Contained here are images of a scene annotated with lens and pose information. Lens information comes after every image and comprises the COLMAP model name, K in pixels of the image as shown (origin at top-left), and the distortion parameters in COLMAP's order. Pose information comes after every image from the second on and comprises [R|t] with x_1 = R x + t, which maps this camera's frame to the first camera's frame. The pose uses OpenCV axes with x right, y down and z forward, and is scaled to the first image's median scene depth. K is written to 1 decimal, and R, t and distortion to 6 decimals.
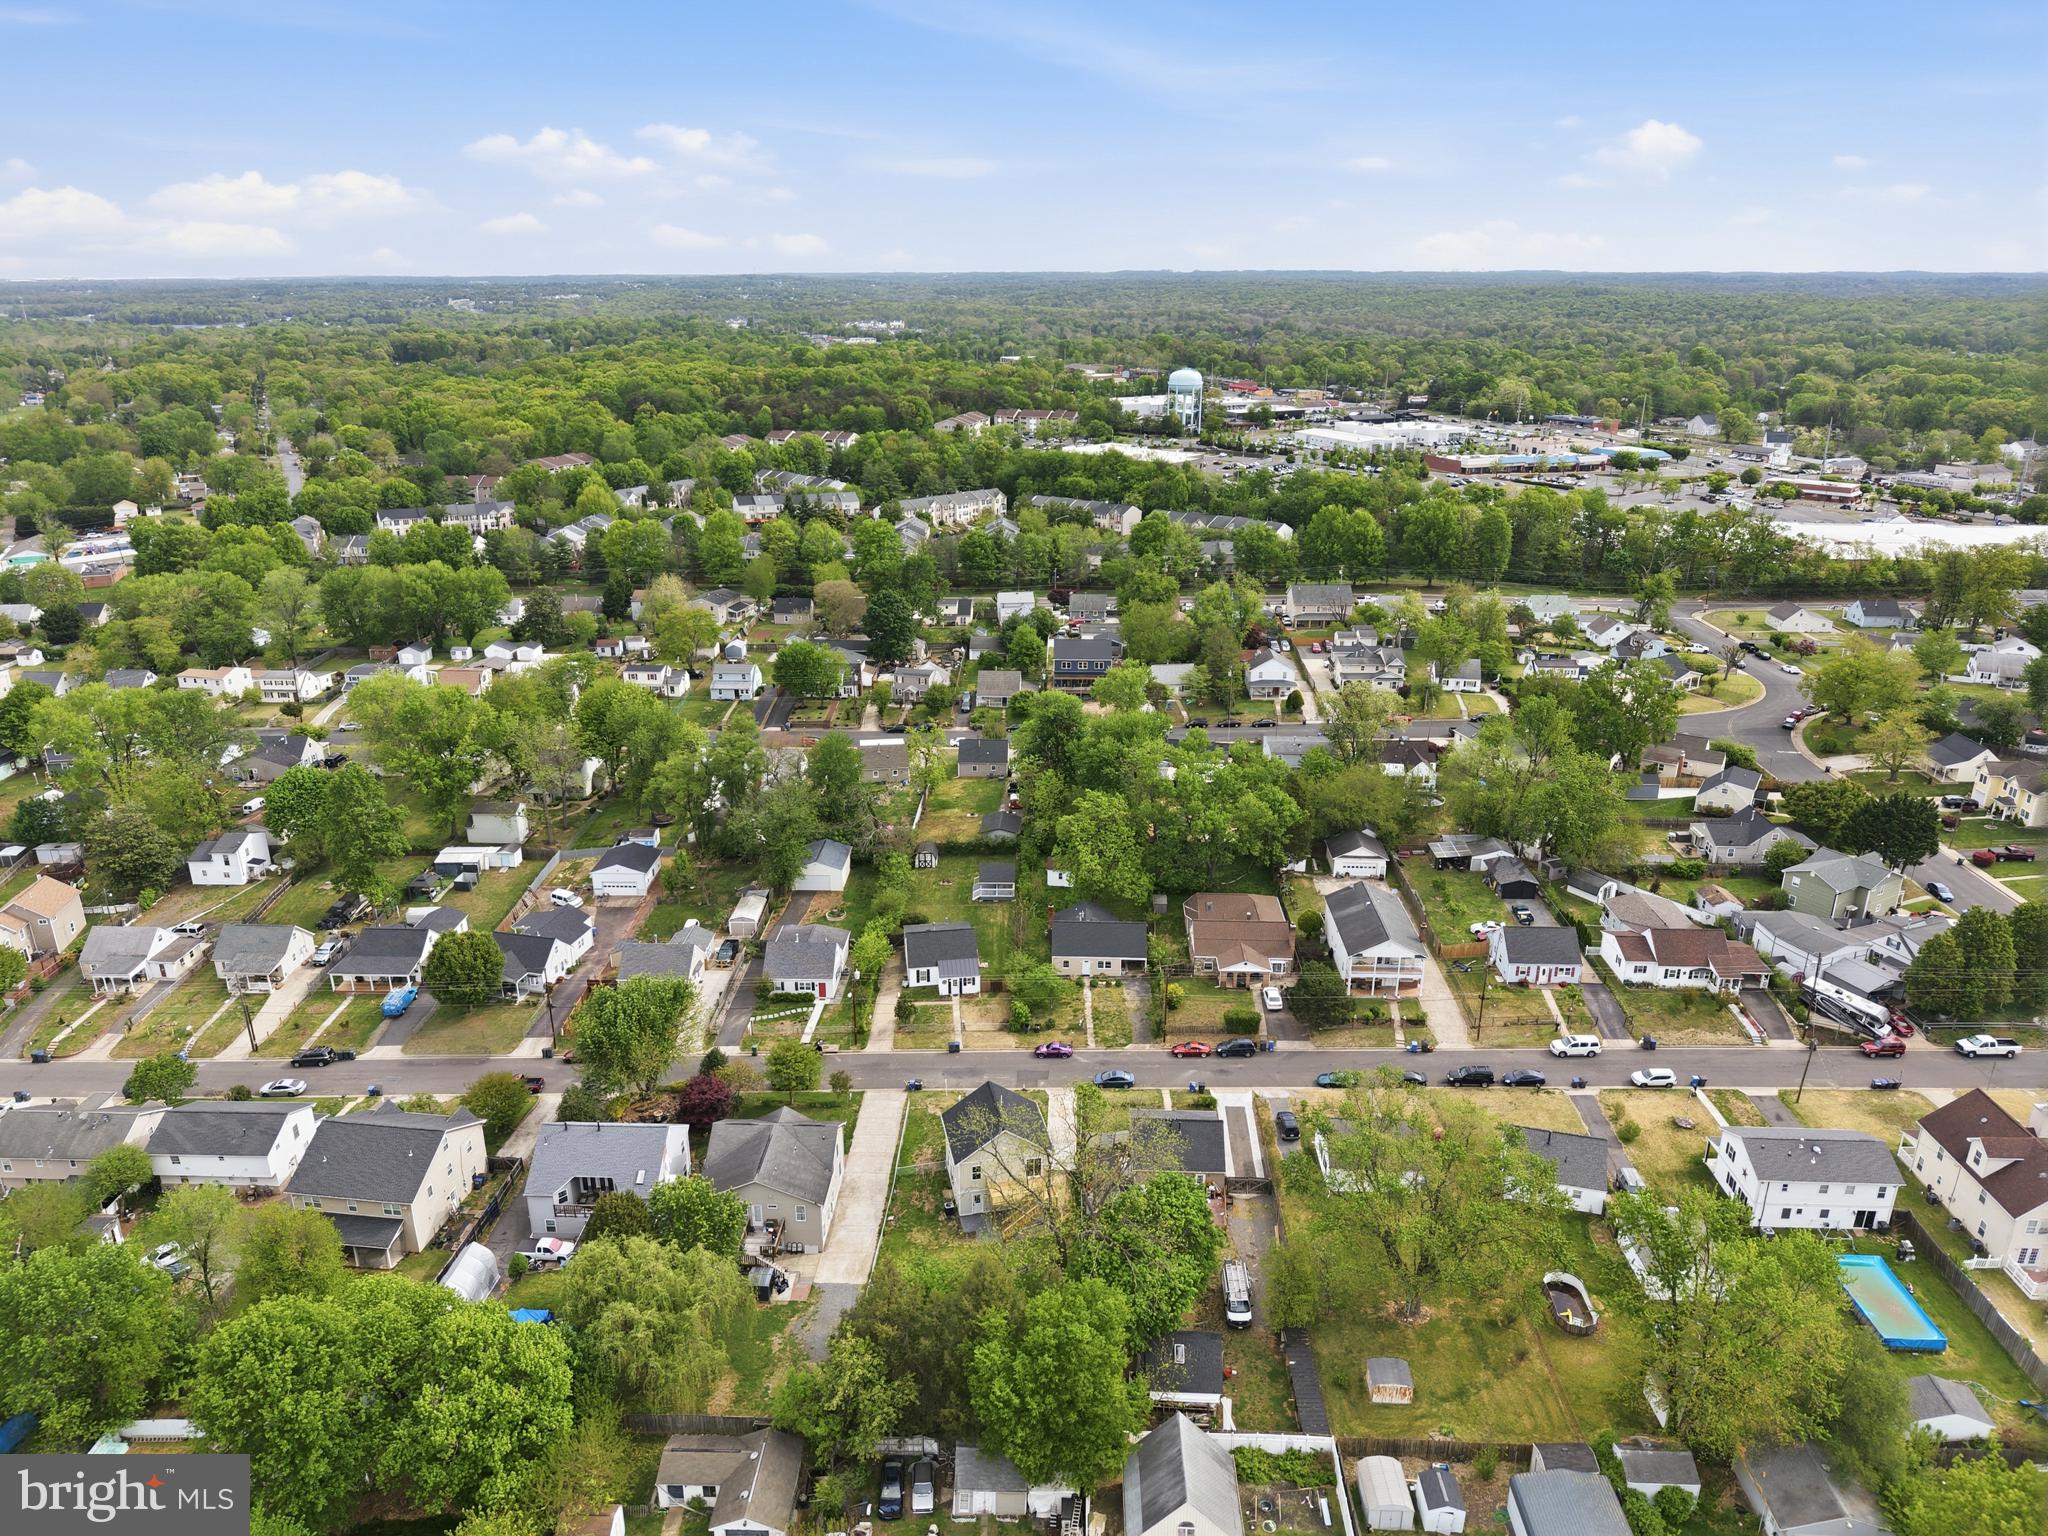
lens RADIAL K [[1379.4, 0, 995.9], [0, 1379.4, 766.6], [0, 0, 1]] dist [0.002211, -0.004741]
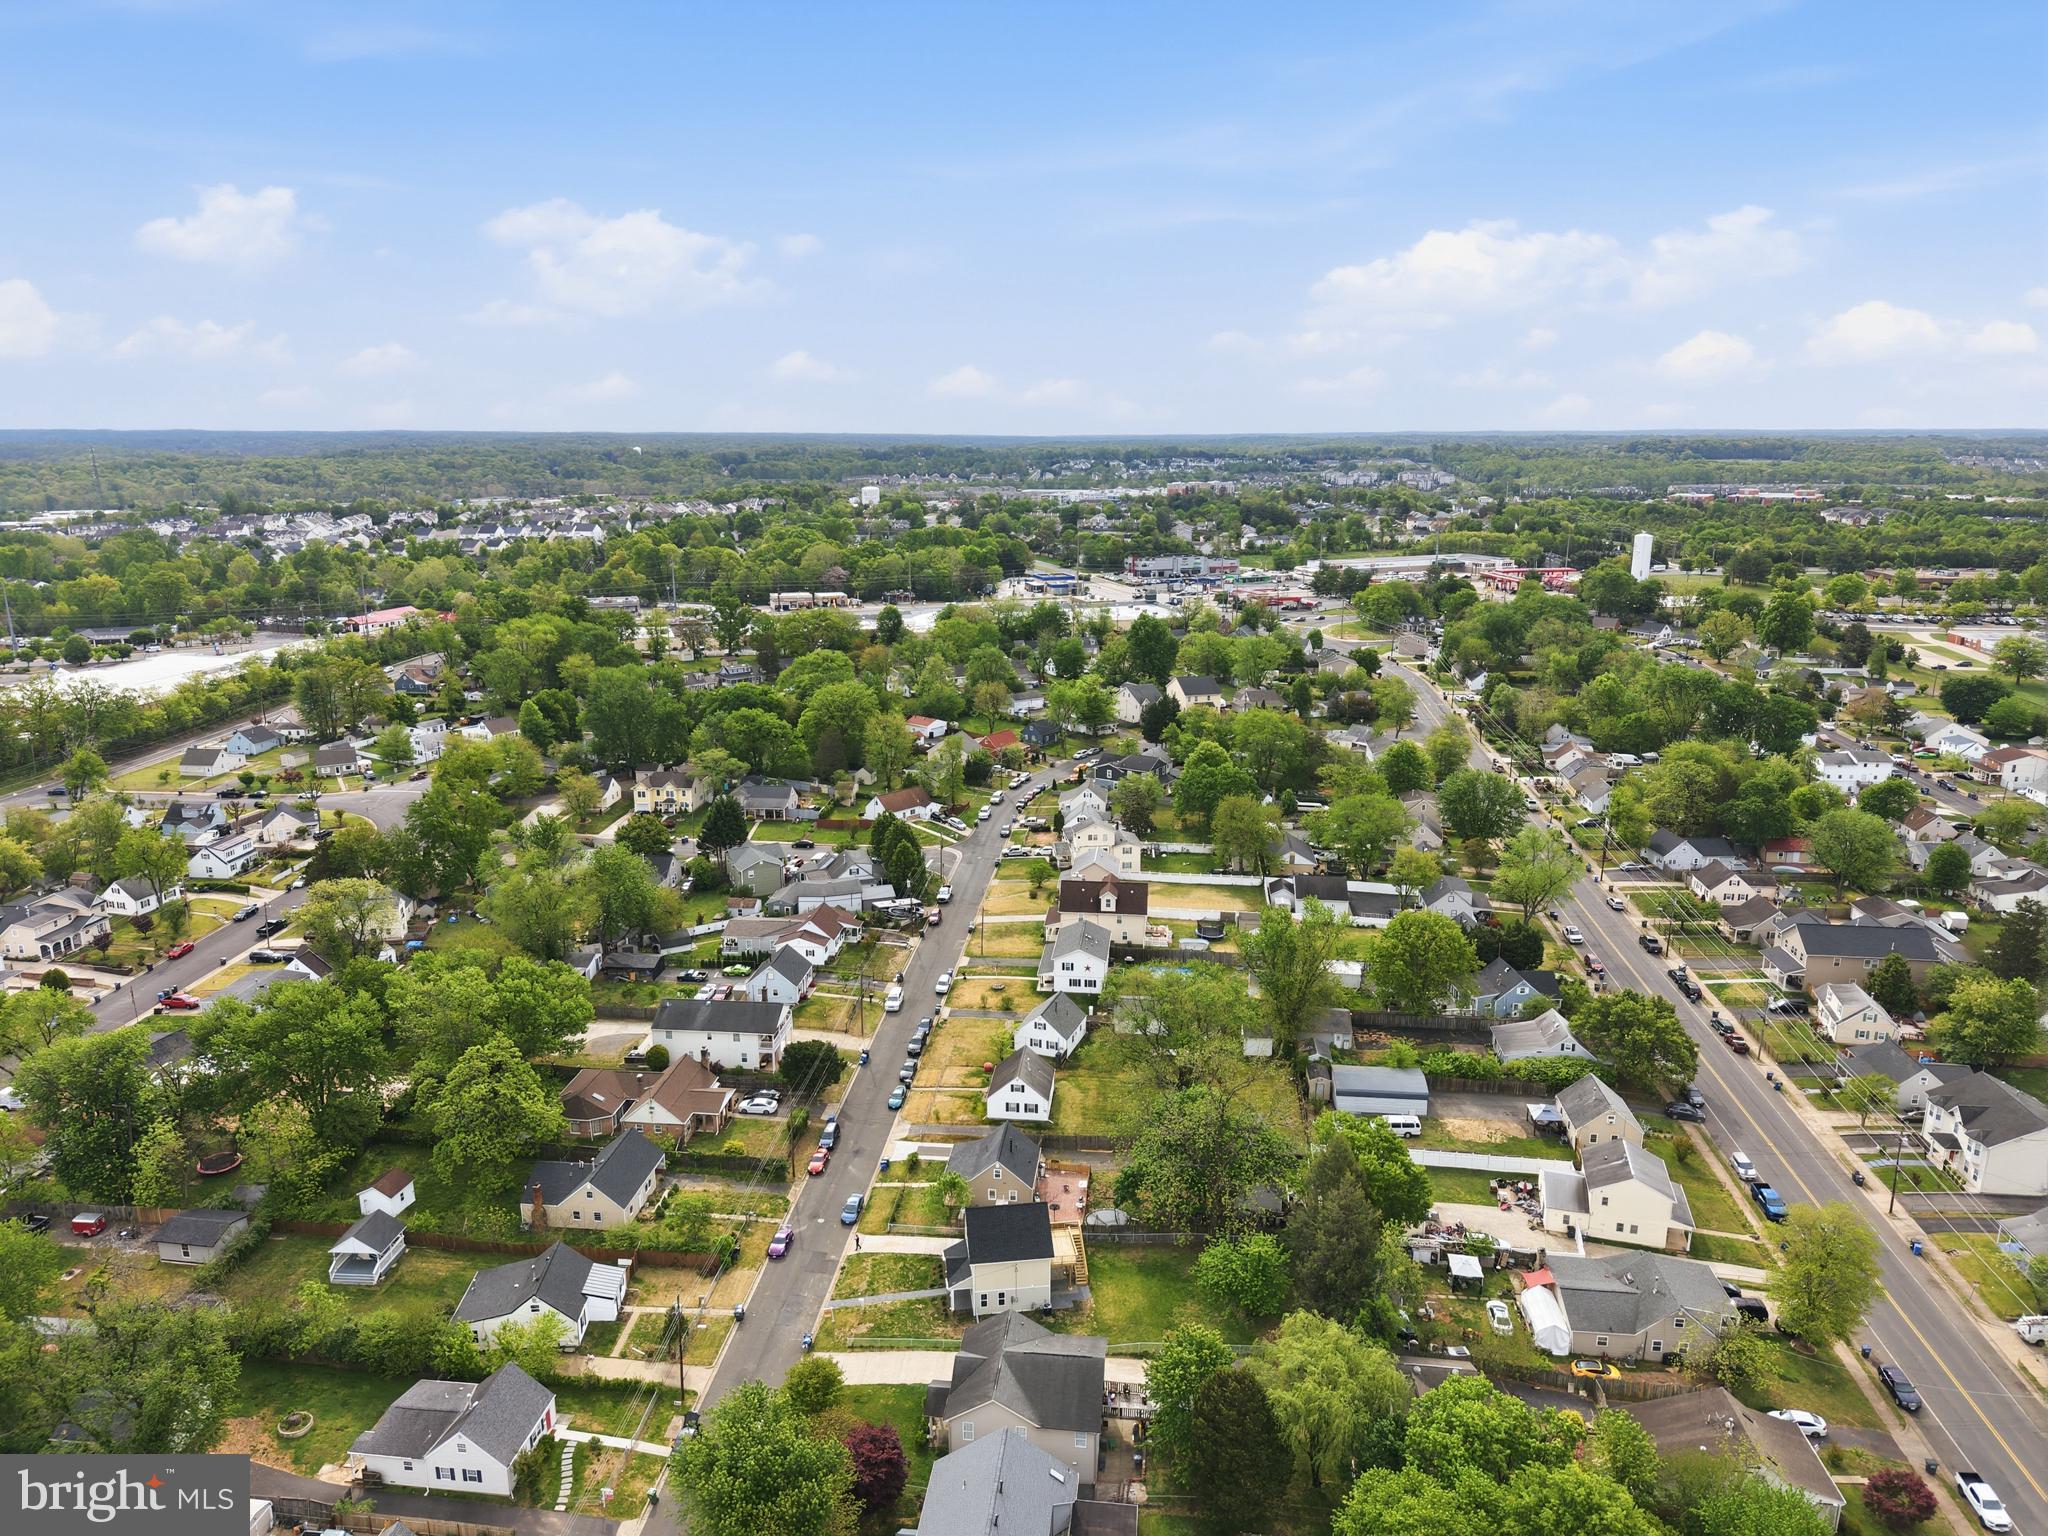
lens RADIAL K [[1379.4, 0, 995.9], [0, 1379.4, 766.6], [0, 0, 1]] dist [0.002211, -0.004741]
pose [[0.077077, -0.237681, 0.968280, -0.738197], [0.374776, 0.906853, 0.192770, -0.200382], [-0.923906, 0.348030, 0.158975, 0.594295]]
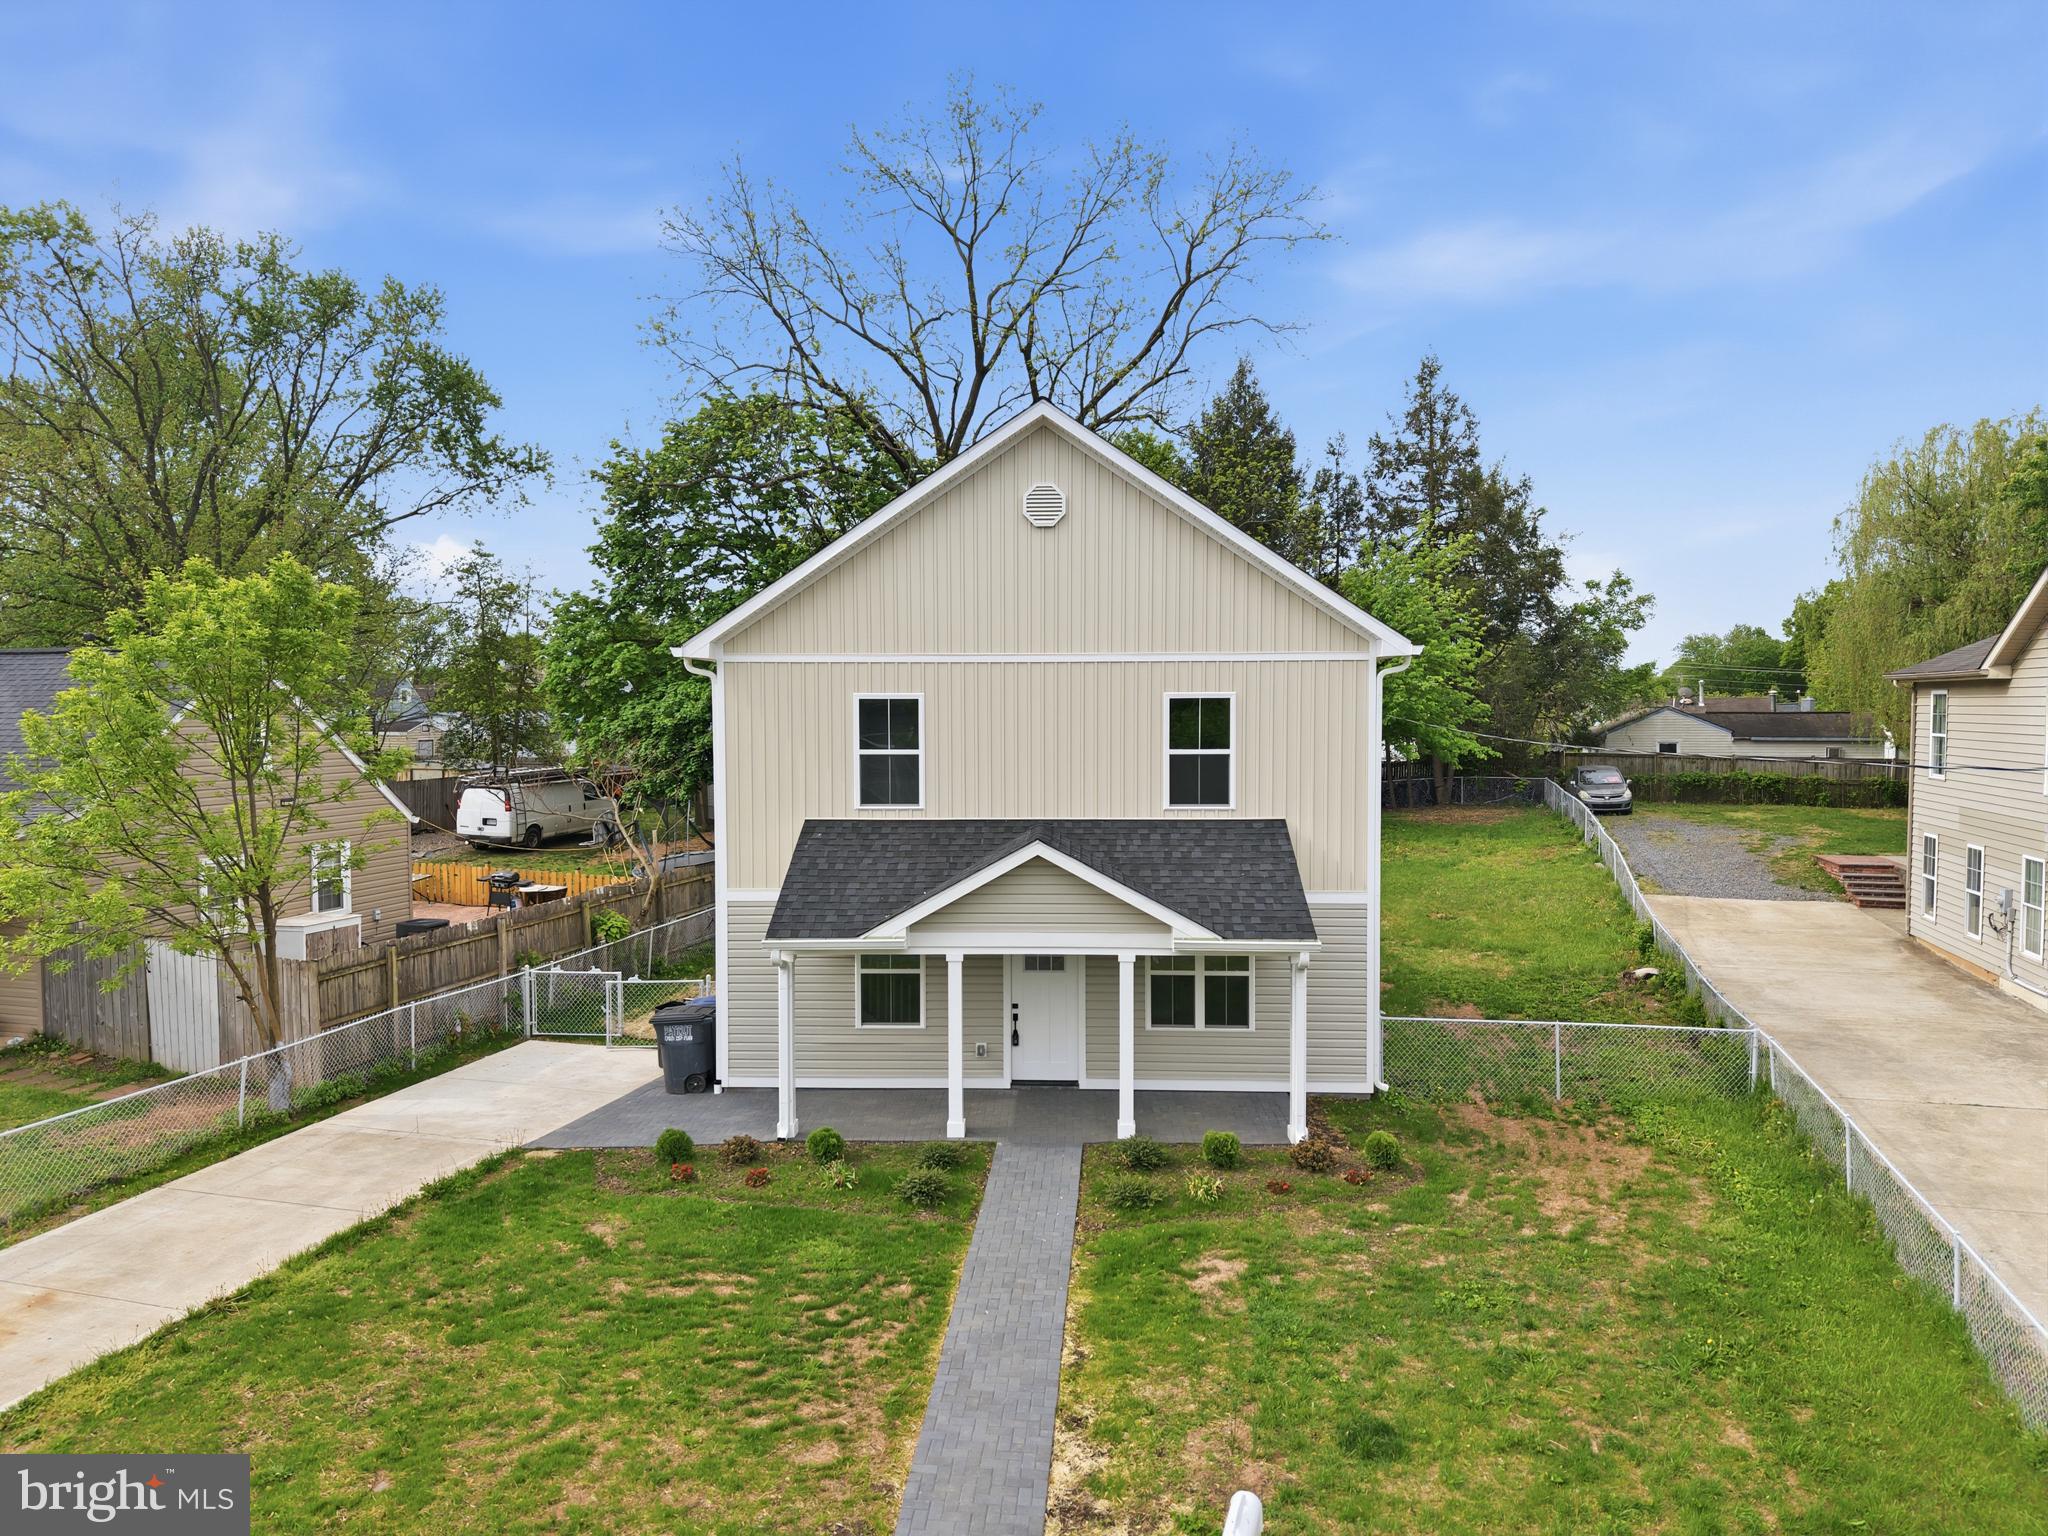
lens RADIAL K [[1379.4, 0, 995.9], [0, 1379.4, 766.6], [0, 0, 1]] dist [0.002211, -0.004741]
pose [[-0.972178, -0.004090, 0.234208, -0.026640], [0.087345, 0.921407, 0.378656, 0.174438], [-0.217349, 0.388578, -0.895414, 0.942751]]
